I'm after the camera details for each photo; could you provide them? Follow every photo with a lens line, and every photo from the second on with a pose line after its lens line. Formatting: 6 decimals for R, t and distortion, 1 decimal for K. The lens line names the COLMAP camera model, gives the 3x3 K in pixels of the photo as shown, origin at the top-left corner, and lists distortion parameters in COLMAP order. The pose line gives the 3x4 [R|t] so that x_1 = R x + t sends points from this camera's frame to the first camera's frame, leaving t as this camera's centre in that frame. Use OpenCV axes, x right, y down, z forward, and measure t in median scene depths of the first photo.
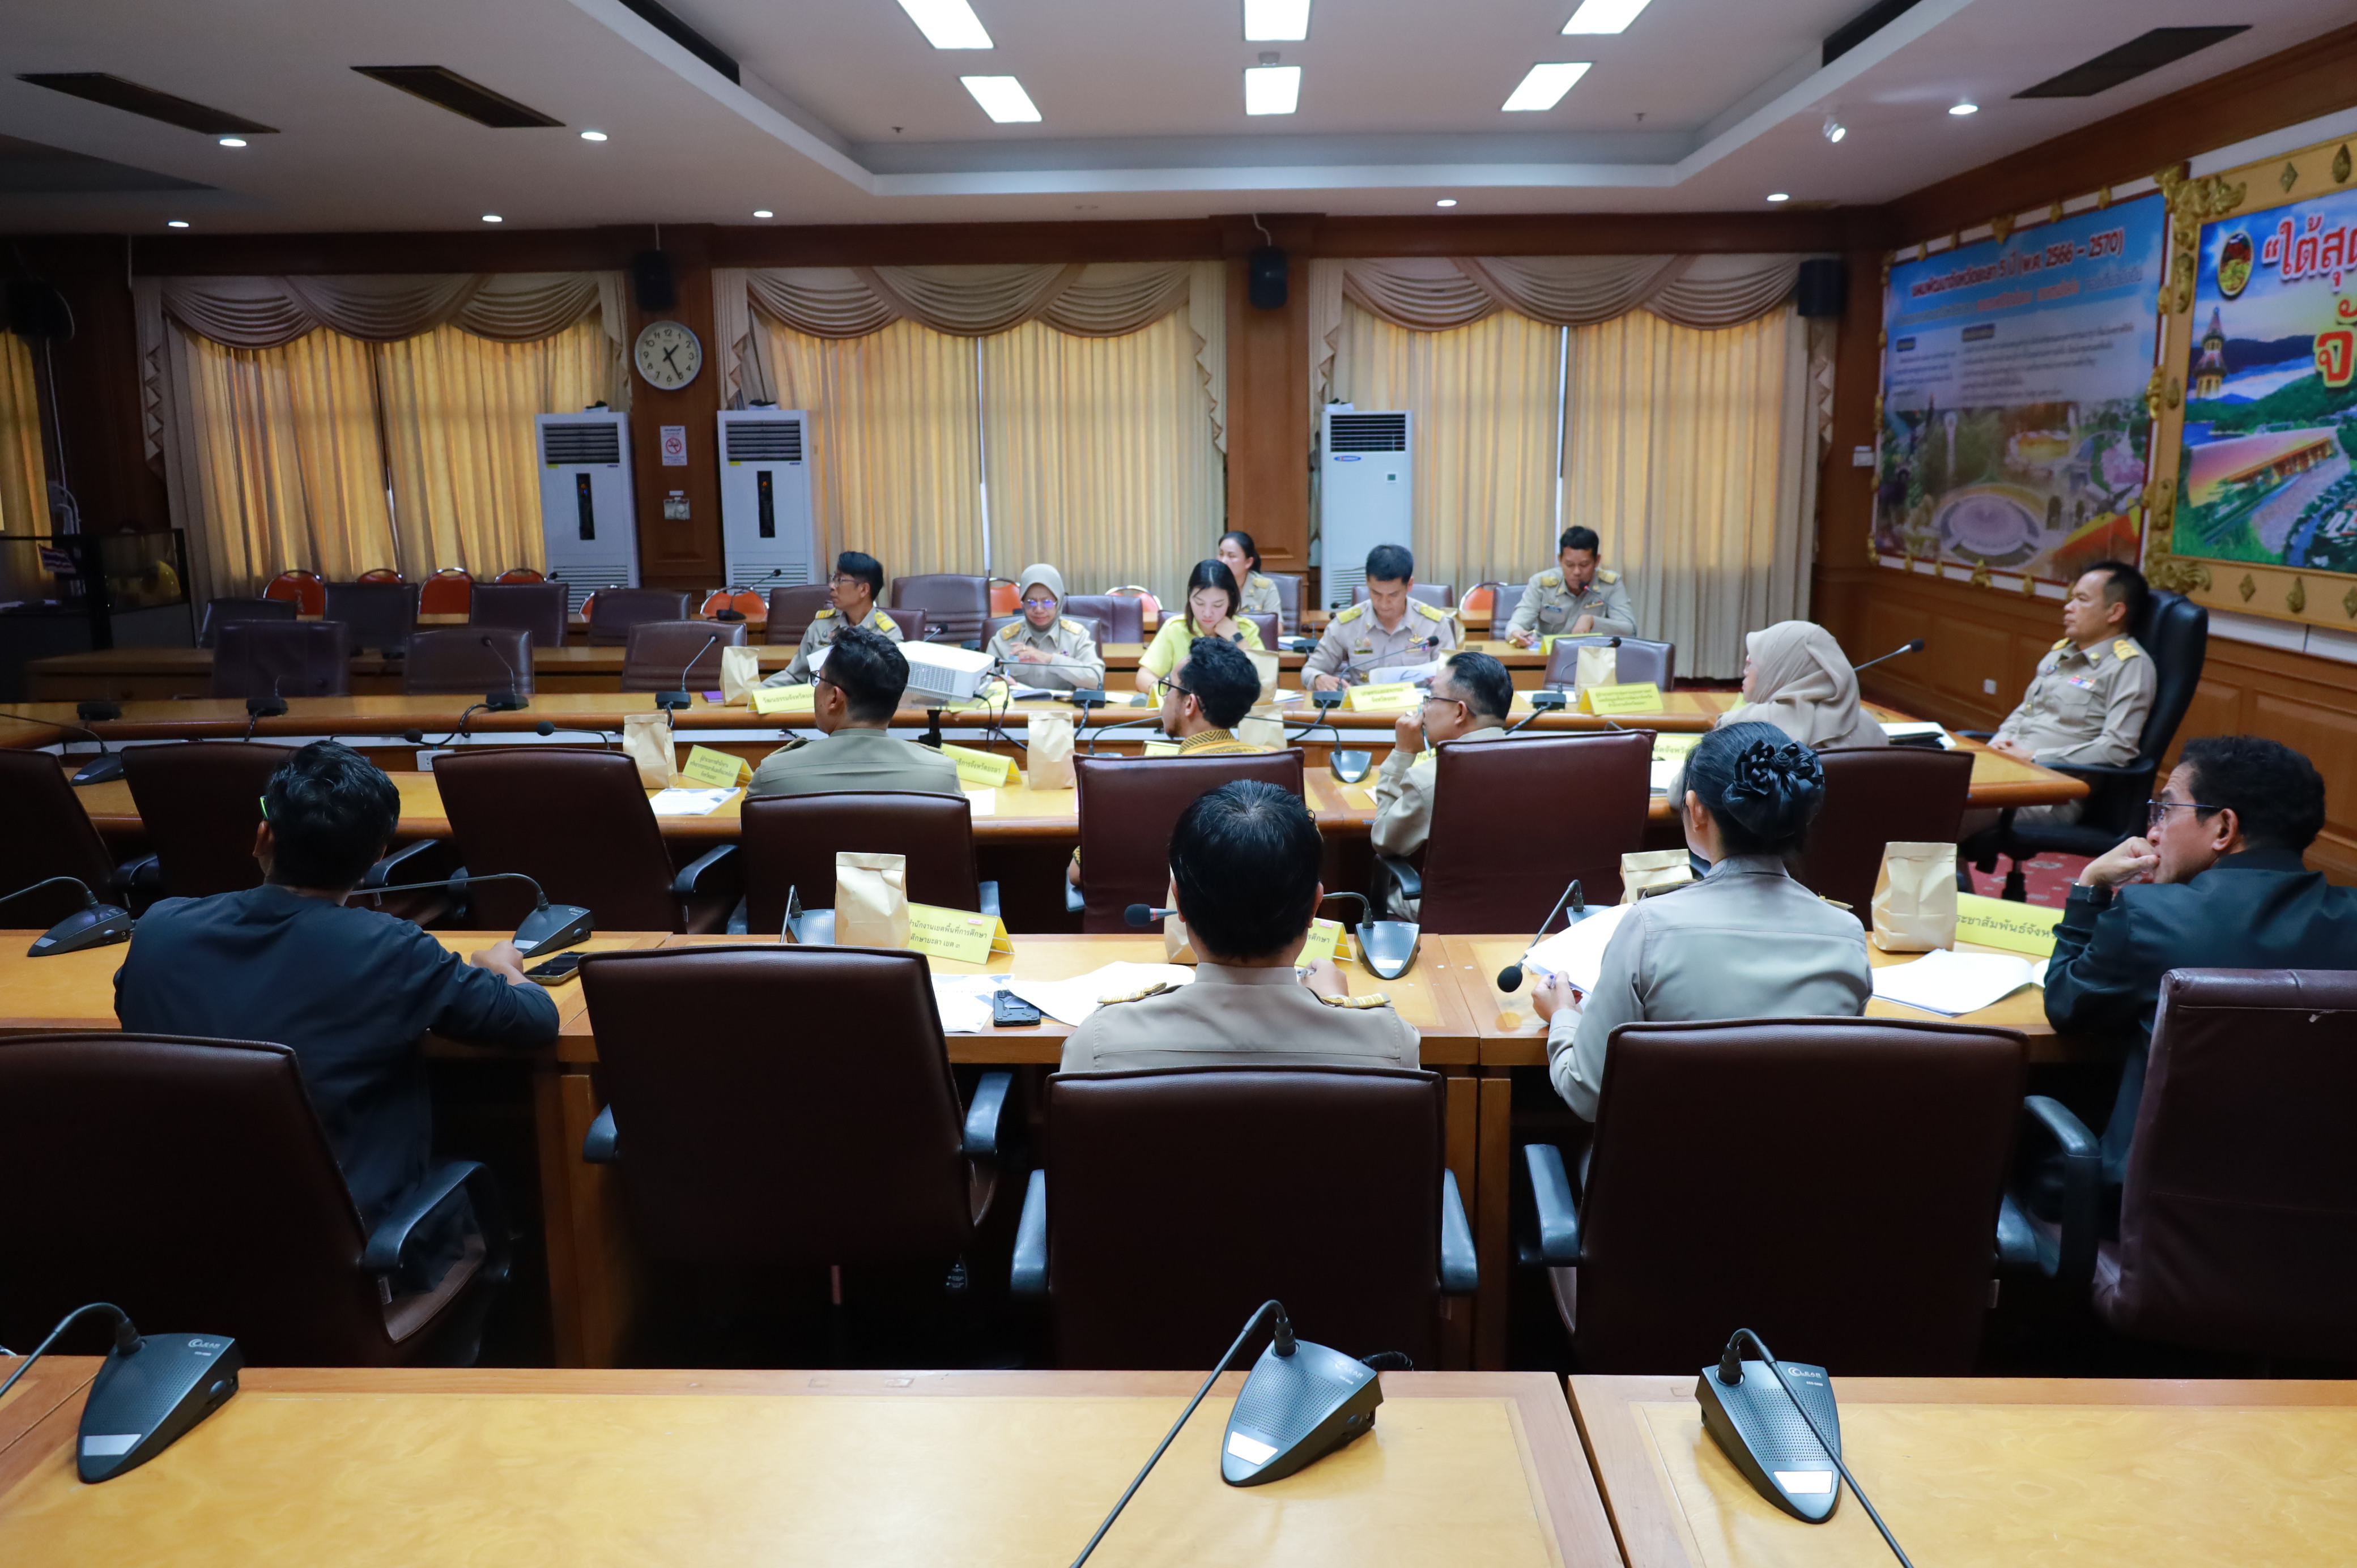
lens RADIAL K [[1772.4, 0, 1180.5], [0, 1772.4, 781.5], [0, 0, 1]] dist [-0.011311, 0.000528]
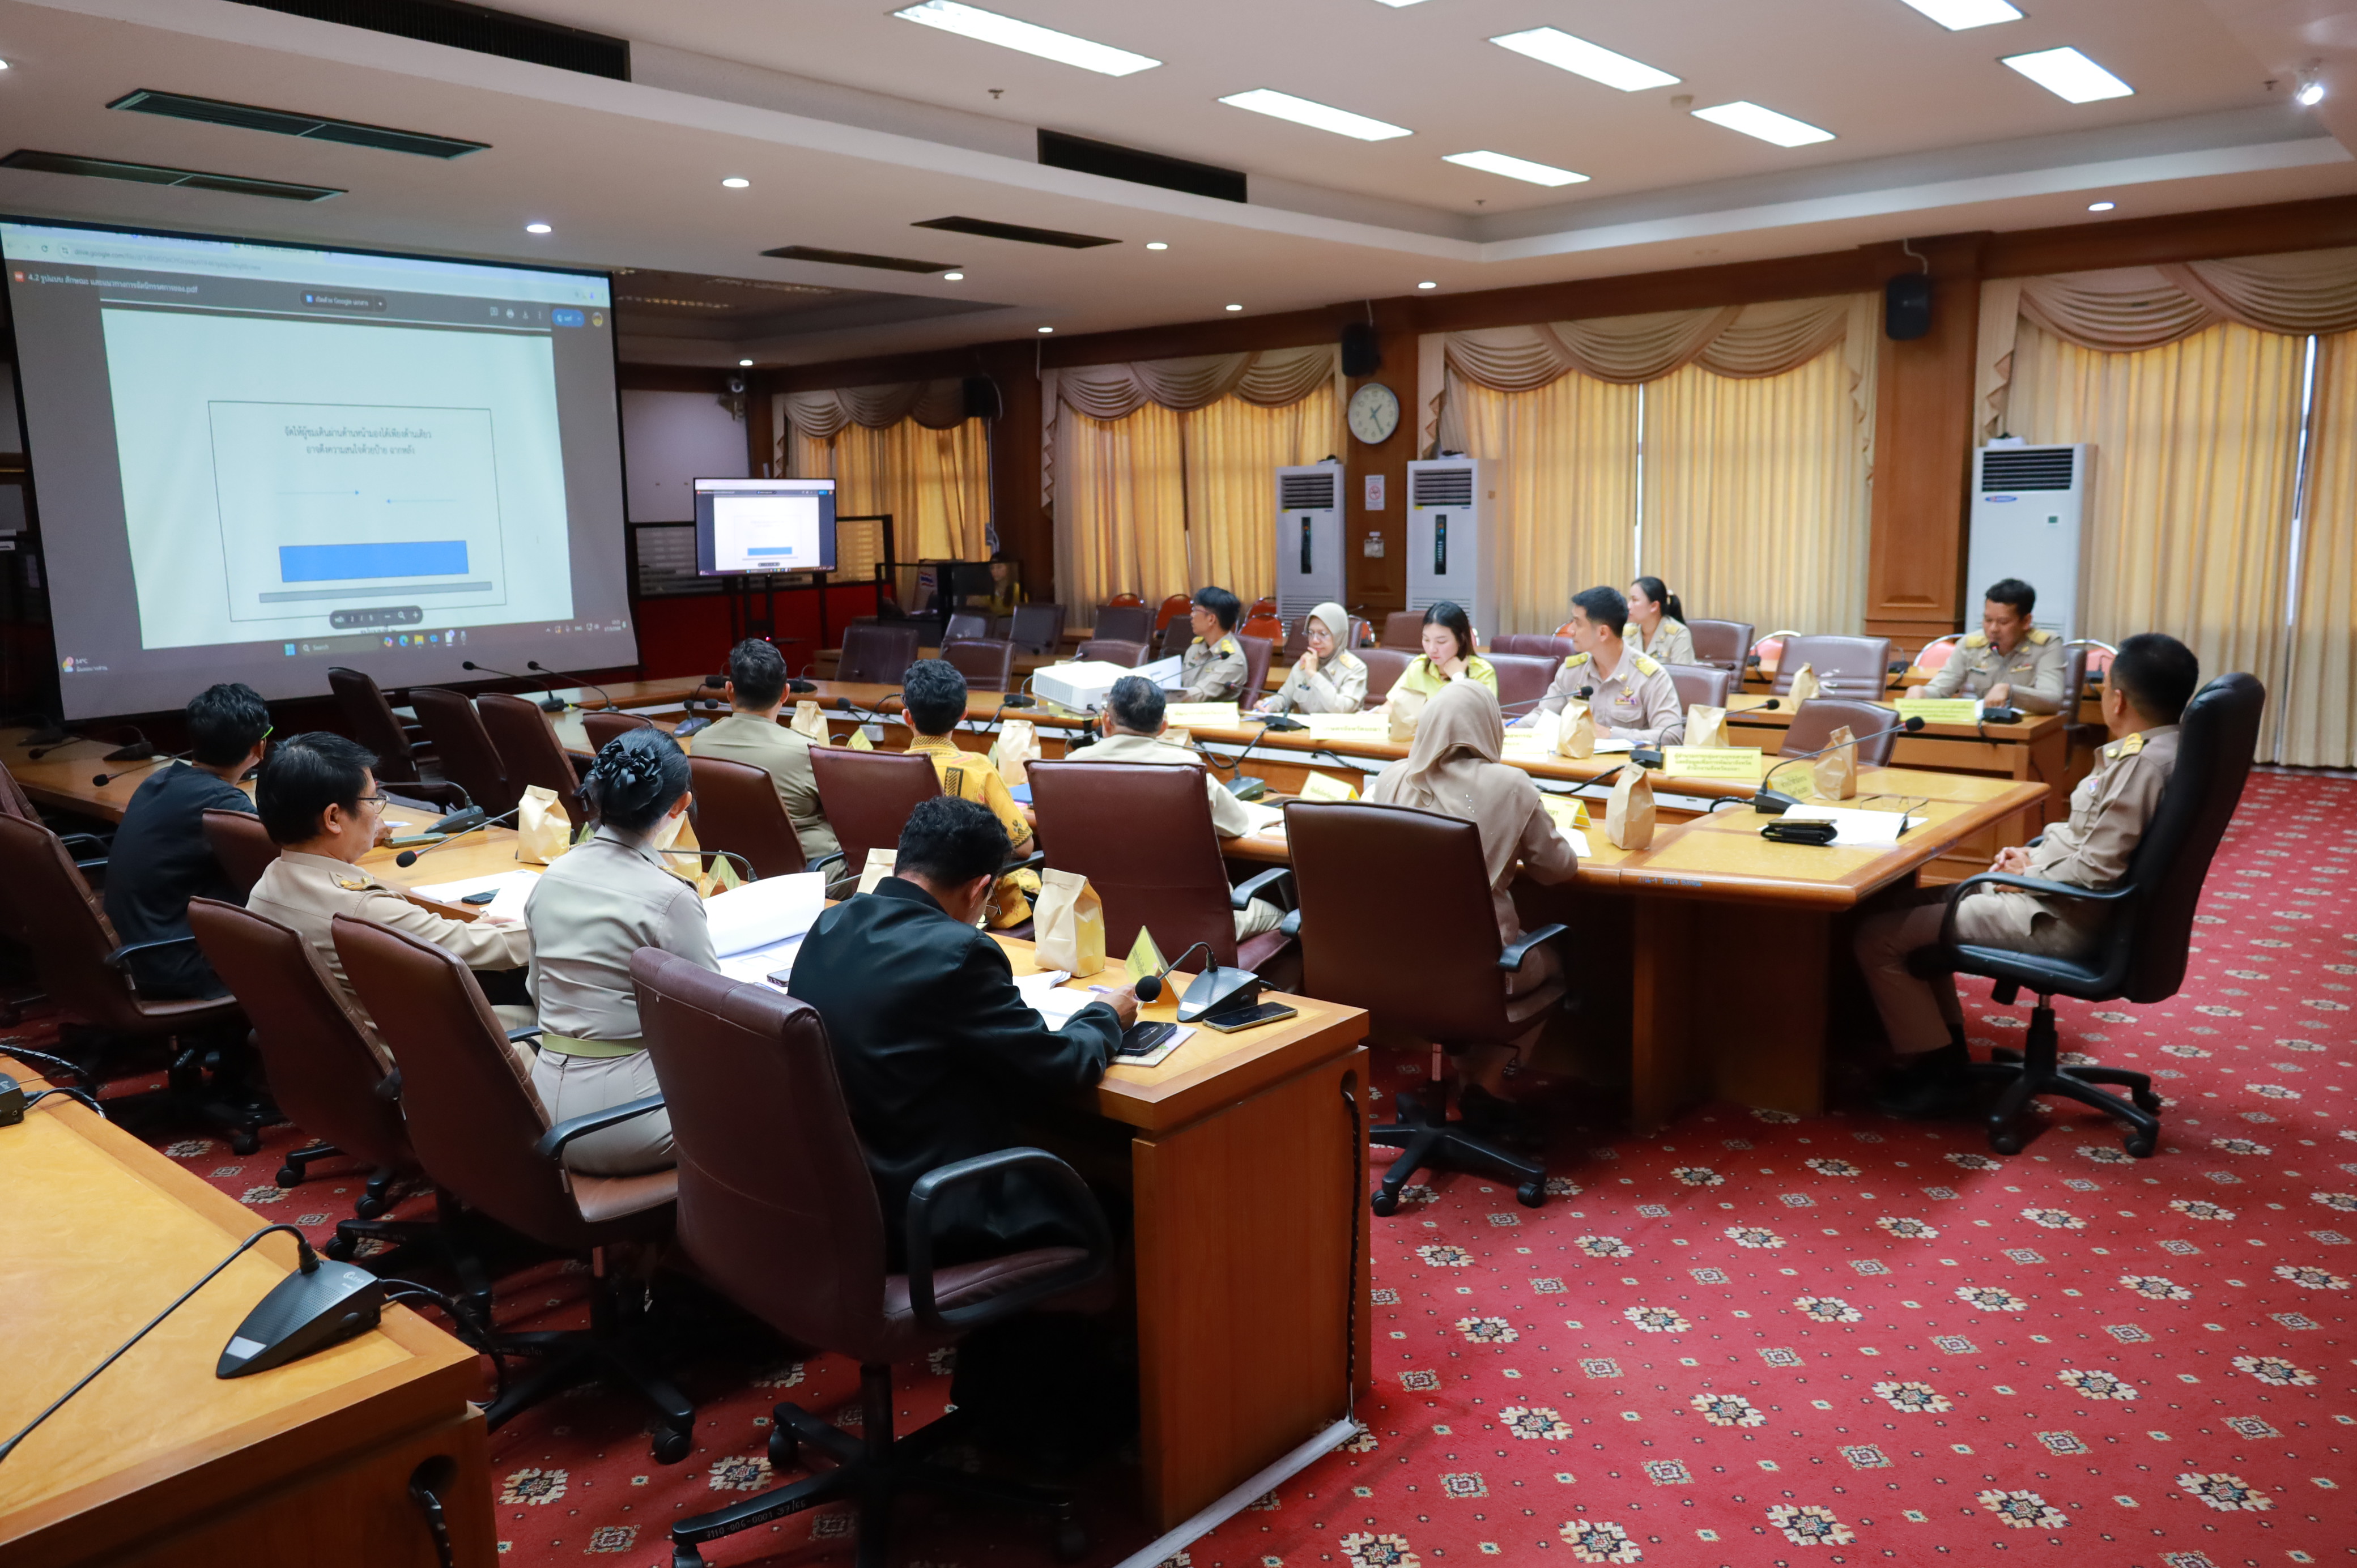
lens RADIAL K [[1733.5, 0, 1178.4], [0, 1733.5, 784.4], [0, 0, 1]] dist [0.003476, -0.008892]
pose [[0.779361, 0.093431, -0.619569, 0.323288], [-0.102490, 0.994511, 0.021050, -0.013276], [0.618135, 0.047094, 0.784660, 0.054342]]
